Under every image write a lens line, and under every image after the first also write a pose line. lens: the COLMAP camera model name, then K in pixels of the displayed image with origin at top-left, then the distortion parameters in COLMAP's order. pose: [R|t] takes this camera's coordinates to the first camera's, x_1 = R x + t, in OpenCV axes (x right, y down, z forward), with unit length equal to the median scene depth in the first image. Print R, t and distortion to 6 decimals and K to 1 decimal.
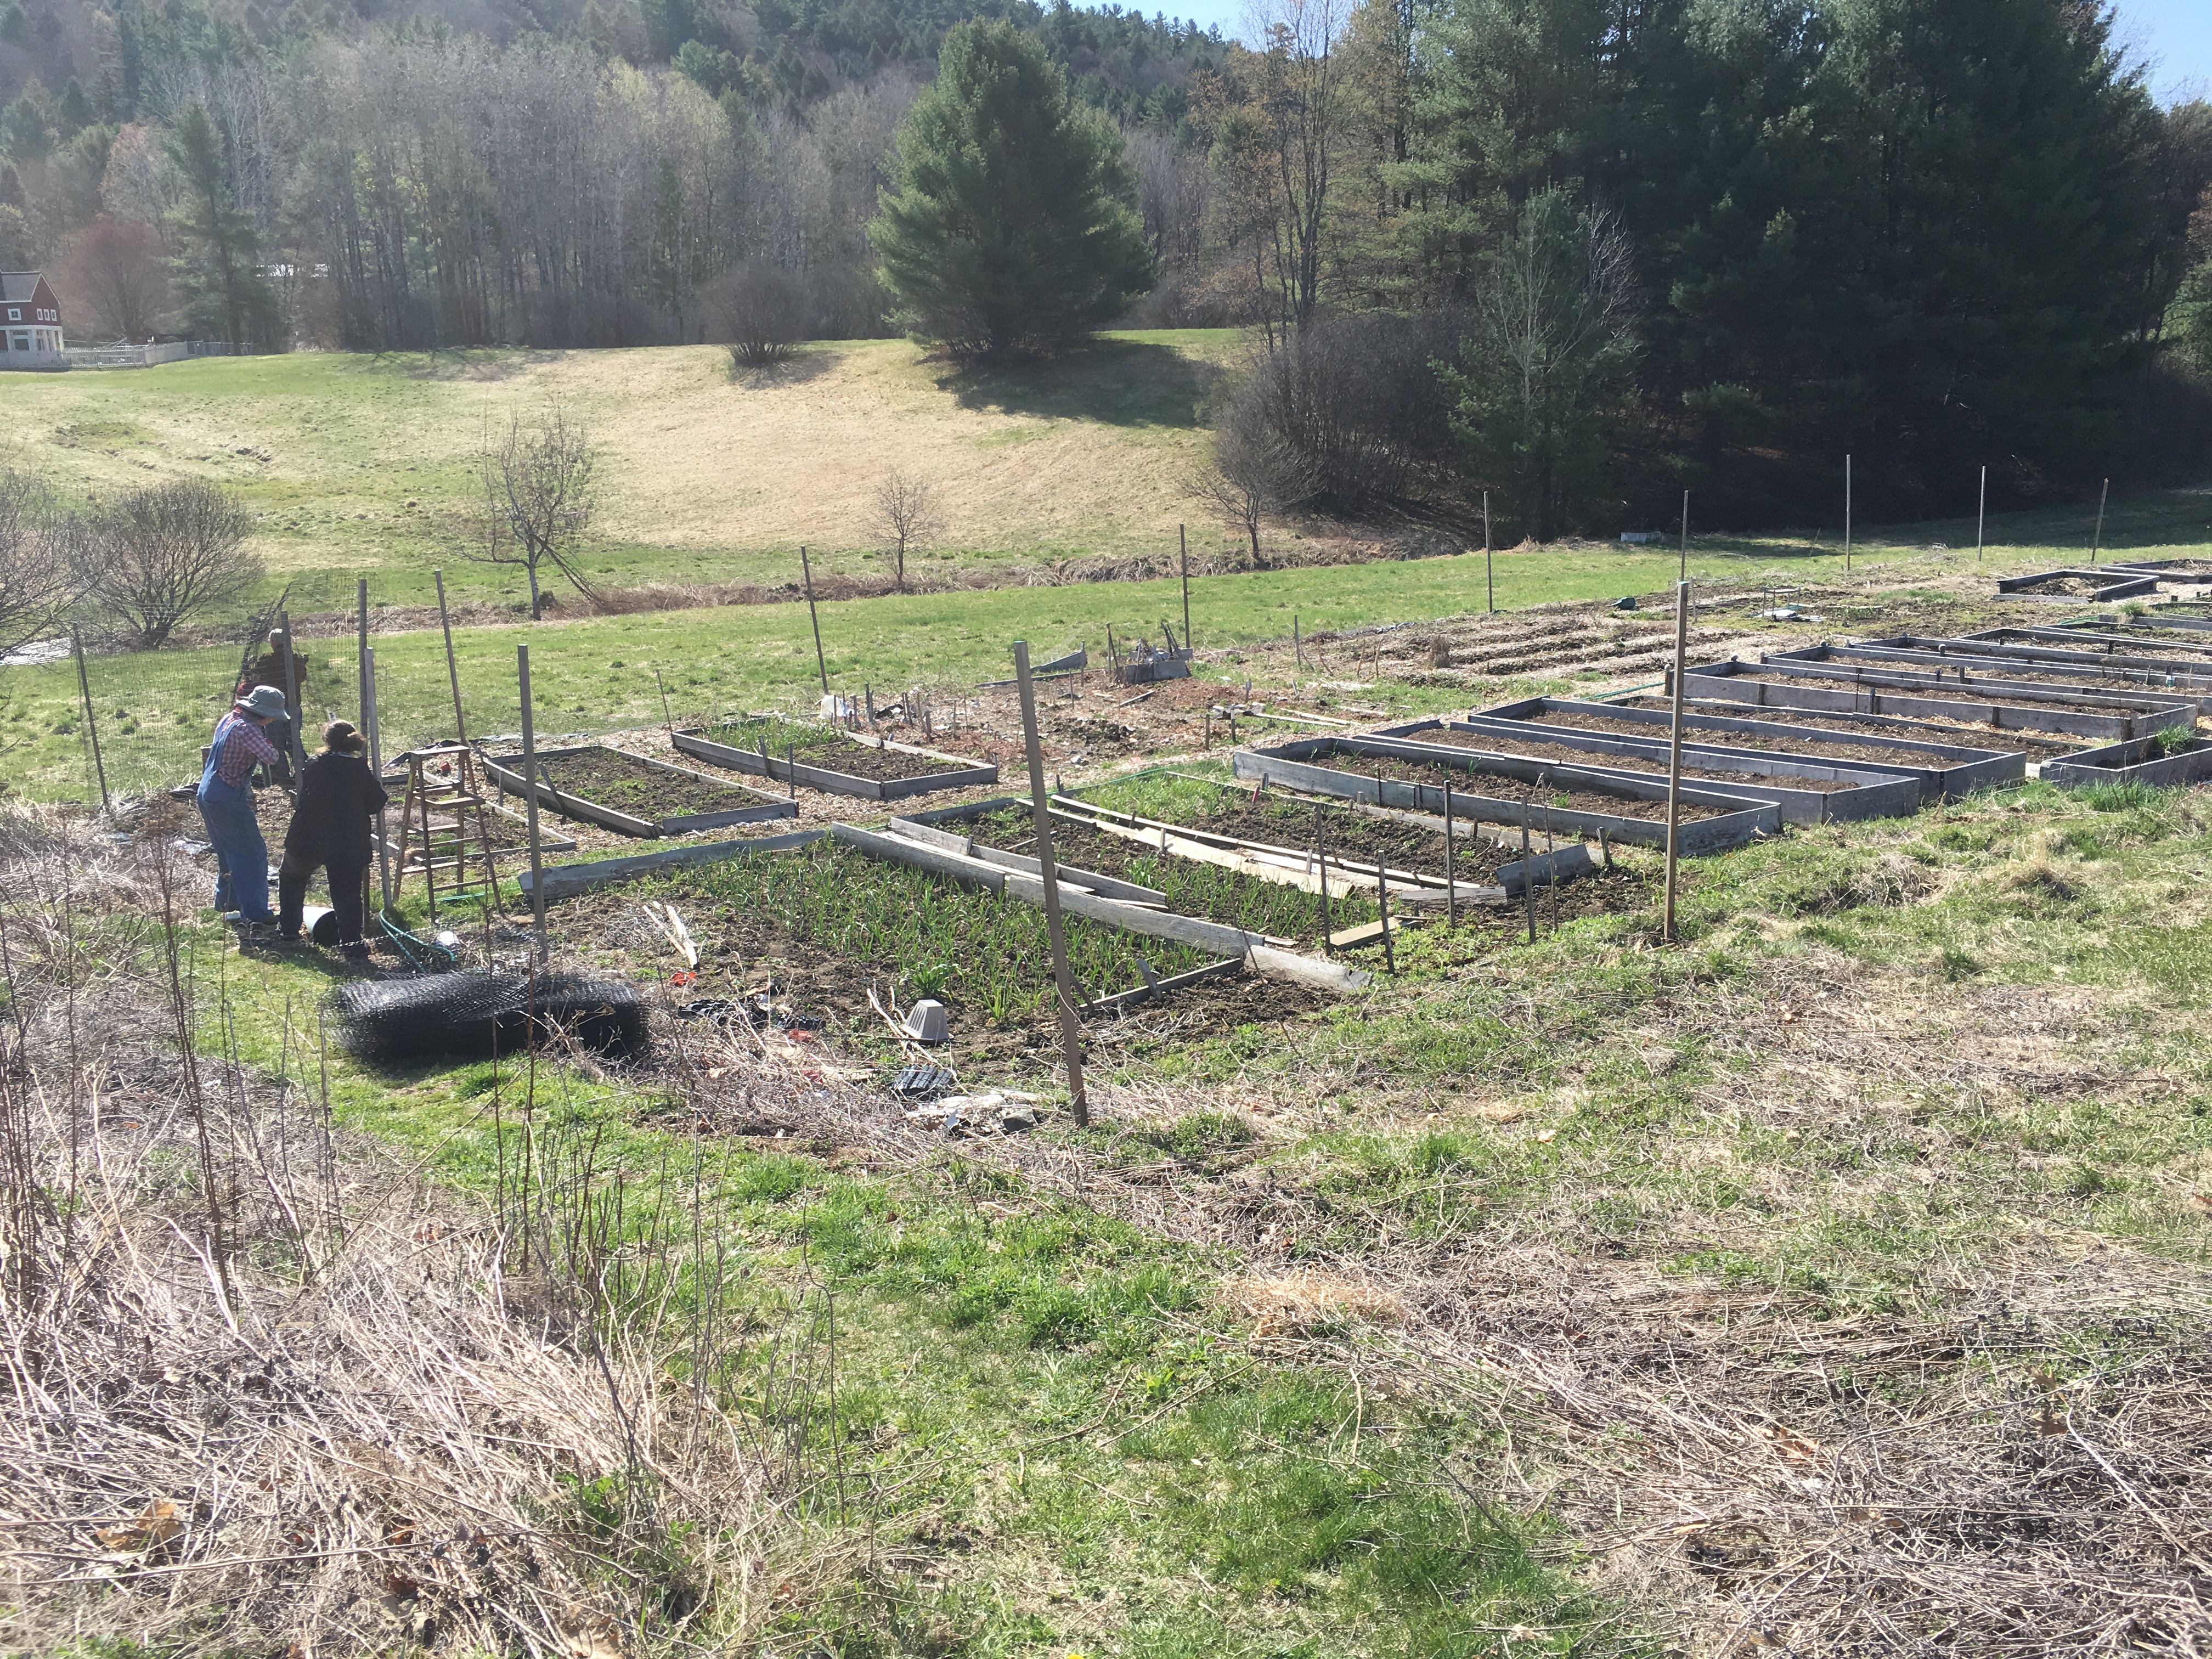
lens RADIAL K [[1898.5, 0, 1100.3], [0, 1898.5, 829.3], [0, 0, 1]] dist [0.081540, -0.115256]
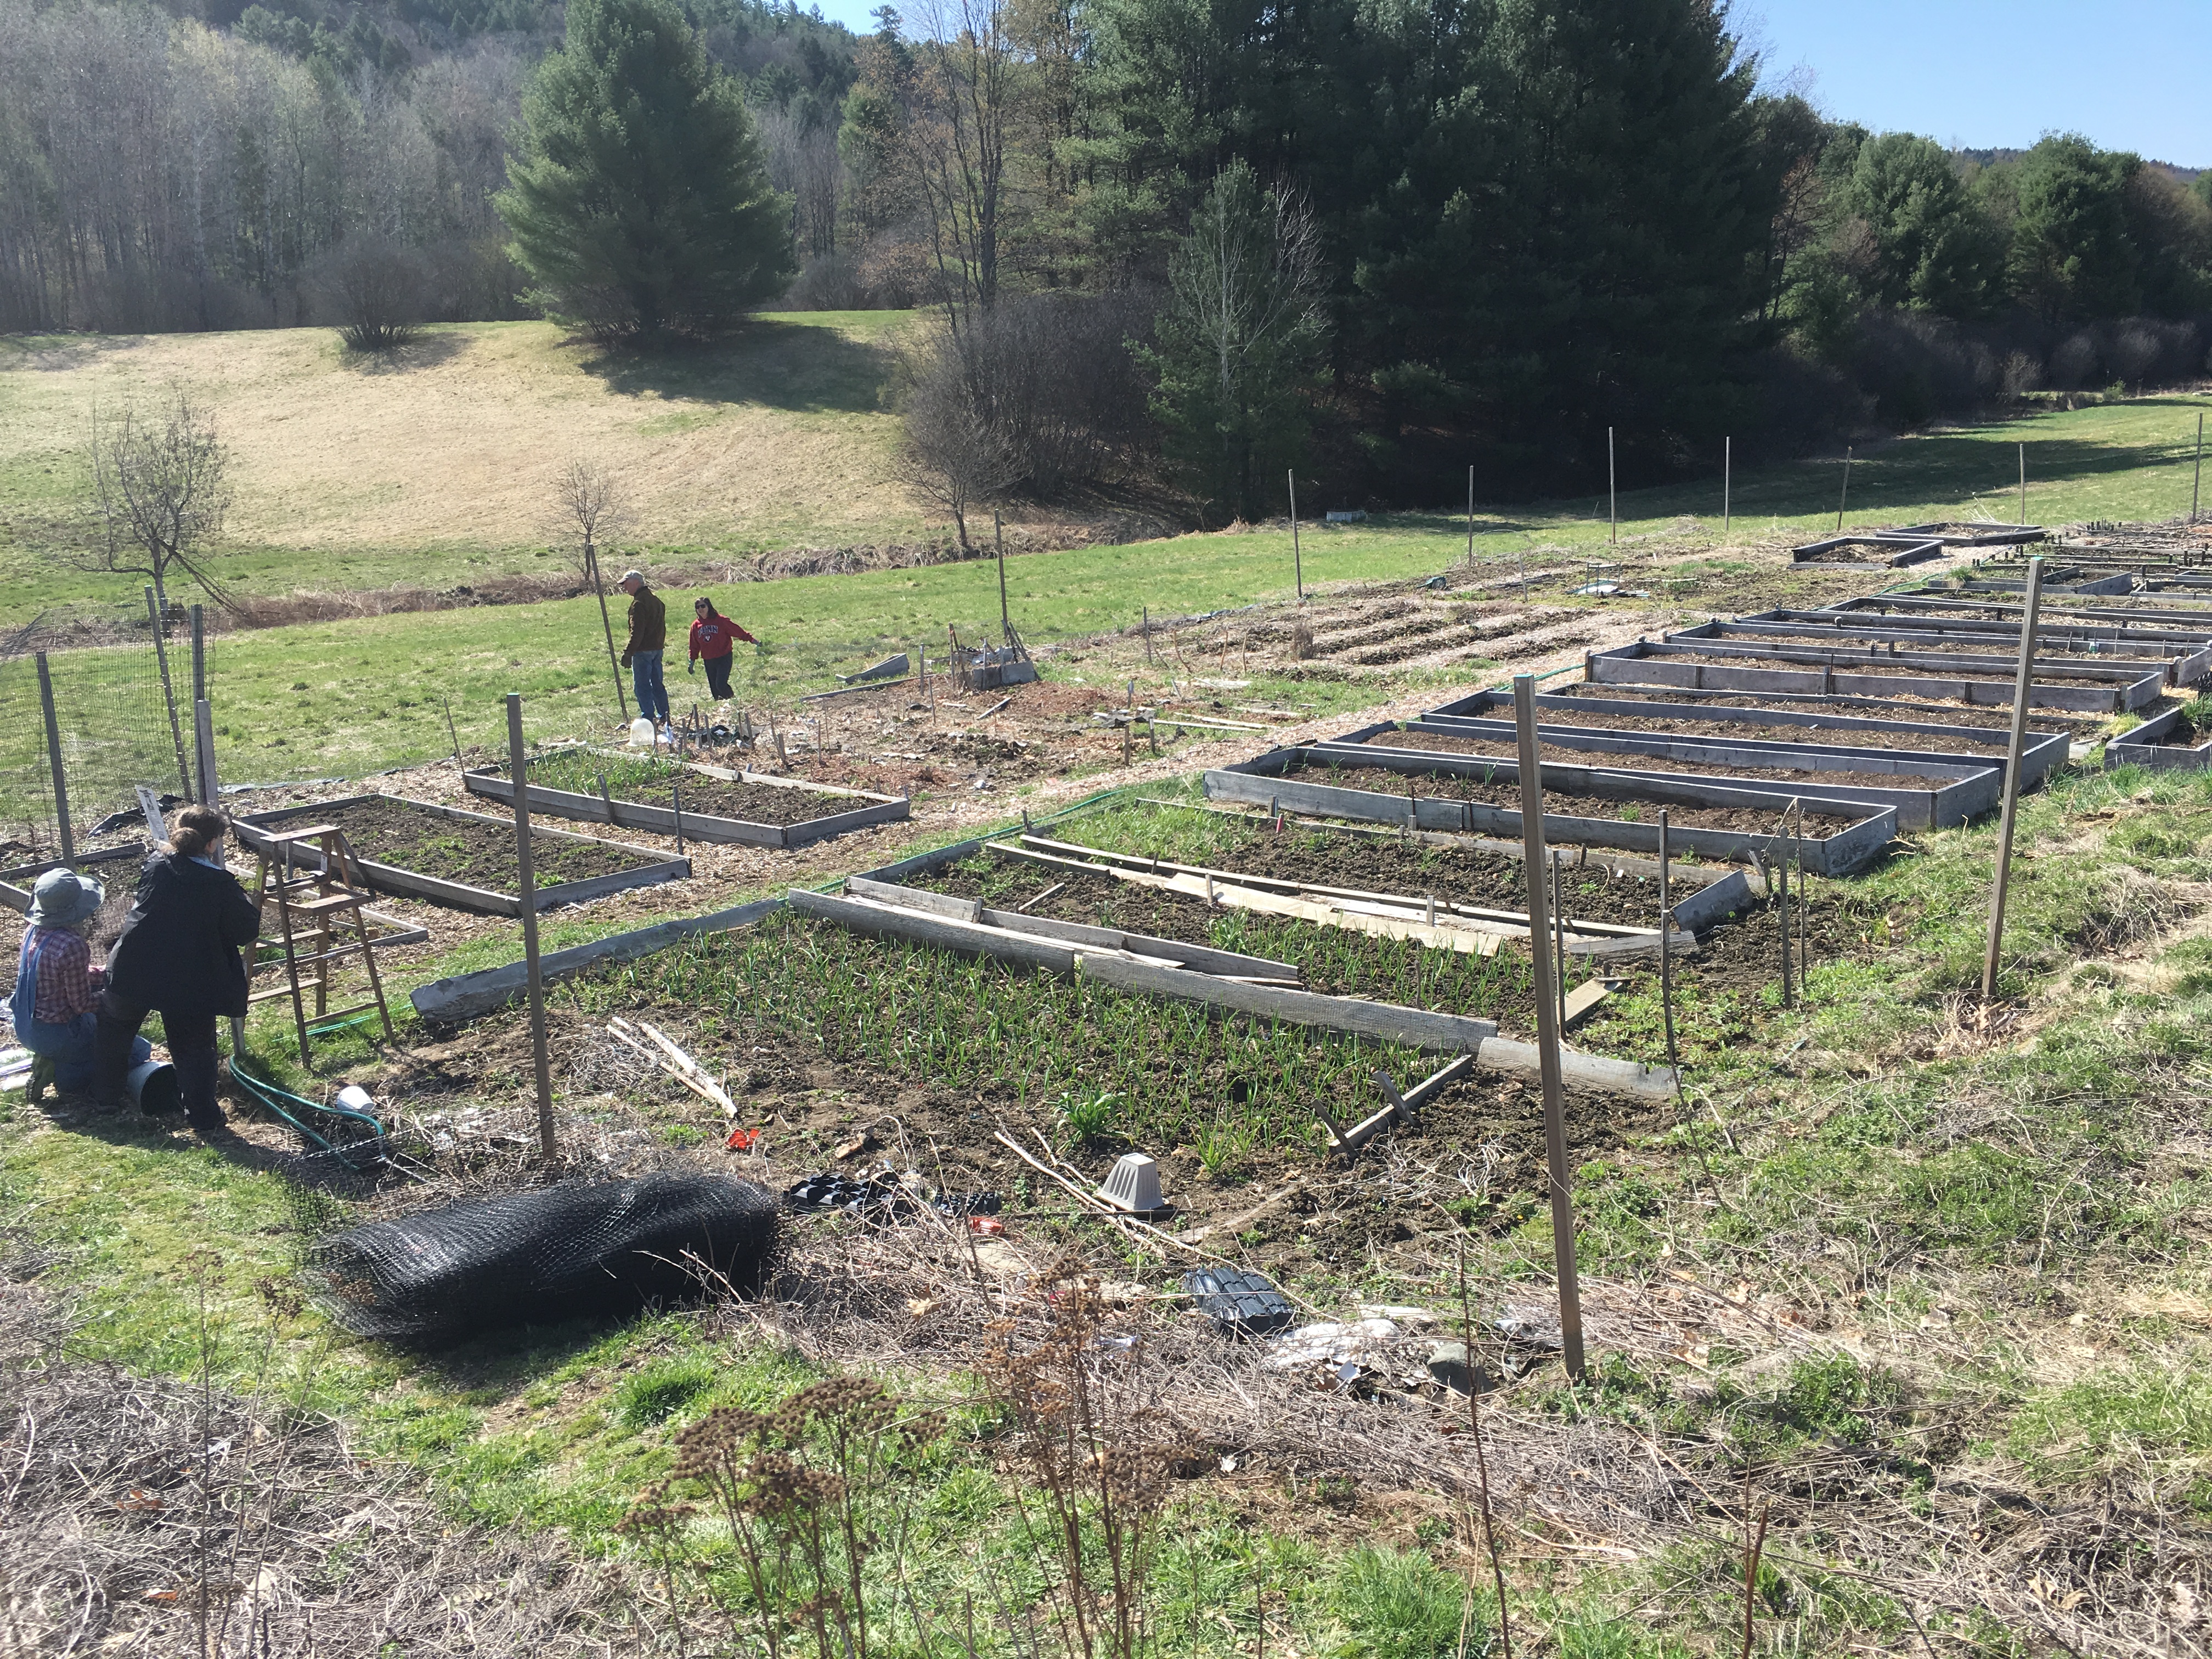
lens RADIAL K [[1898.5, 0, 1115.3], [0, 1898.5, 832.7], [0, 0, 1]] dist [0.081540, -0.115256]
pose [[0.980176, -0.055109, 0.190310, -0.073921], [0.053544, 0.998476, 0.013359, -0.014443], [-0.190756, -0.002905, 0.981633, 0.088846]]
